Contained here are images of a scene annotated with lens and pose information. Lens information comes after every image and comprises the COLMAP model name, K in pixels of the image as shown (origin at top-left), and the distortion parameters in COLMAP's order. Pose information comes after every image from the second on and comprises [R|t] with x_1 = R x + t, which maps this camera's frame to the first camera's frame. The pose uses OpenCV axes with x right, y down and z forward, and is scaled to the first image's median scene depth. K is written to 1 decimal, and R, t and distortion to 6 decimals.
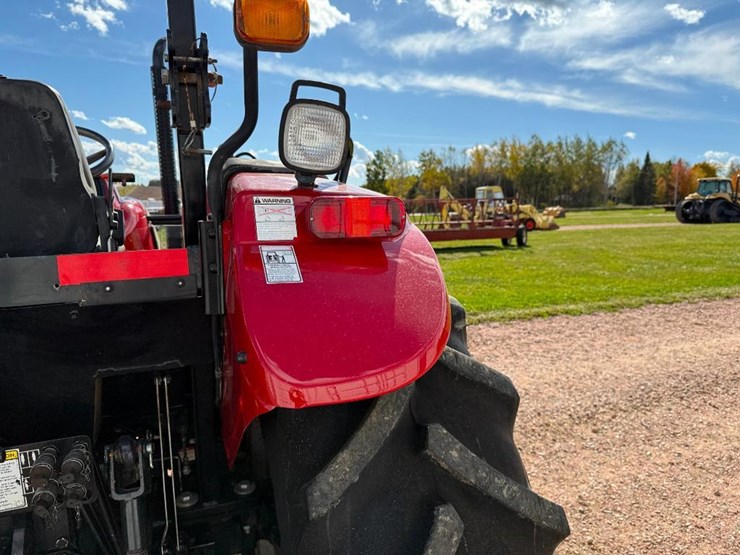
lens RADIAL K [[520.9, 0, 371.0], [0, 520.9, 280.0], [0, 0, 1]] dist [0.074765, -0.098813]
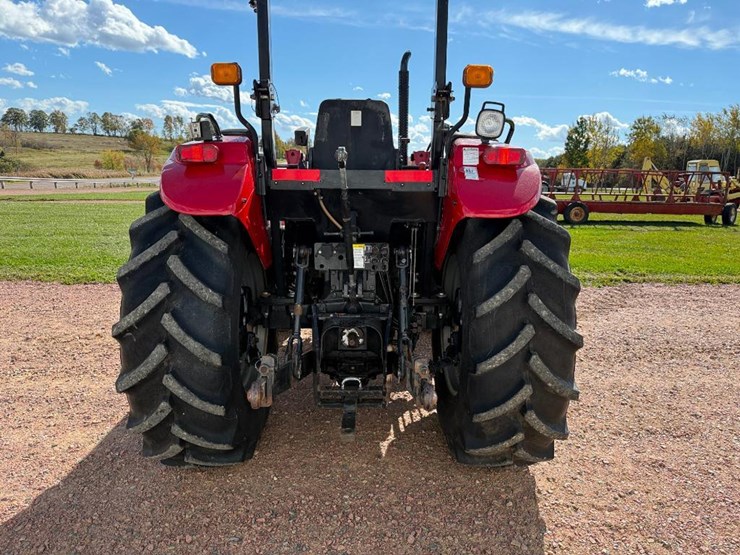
lens RADIAL K [[521.8, 0, 370.0], [0, 521.8, 277.5], [0, 0, 1]] dist [0.074504, -0.116764]
pose [[0.937627, 0.101741, -0.332421, 0.234451], [-0.084221, 0.994210, 0.066734, 0.299742], [0.337286, -0.034575, 0.940767, -1.402667]]
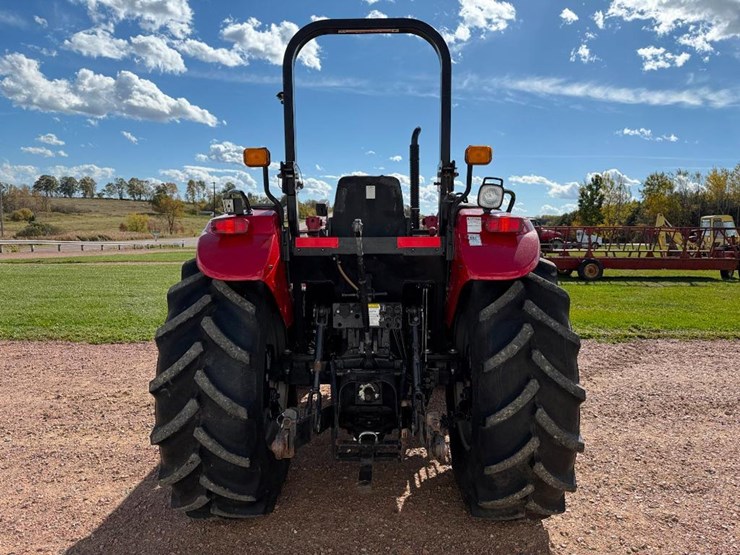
lens RADIAL K [[521.8, 0, 370.0], [0, 521.8, 277.5], [0, 0, 1]] dist [0.074504, -0.116764]
pose [[0.927230, 0.055220, -0.370398, 0.314736], [-0.075031, 0.996407, -0.039282, 0.281216], [0.366899, 0.064214, 0.928042, -1.595709]]
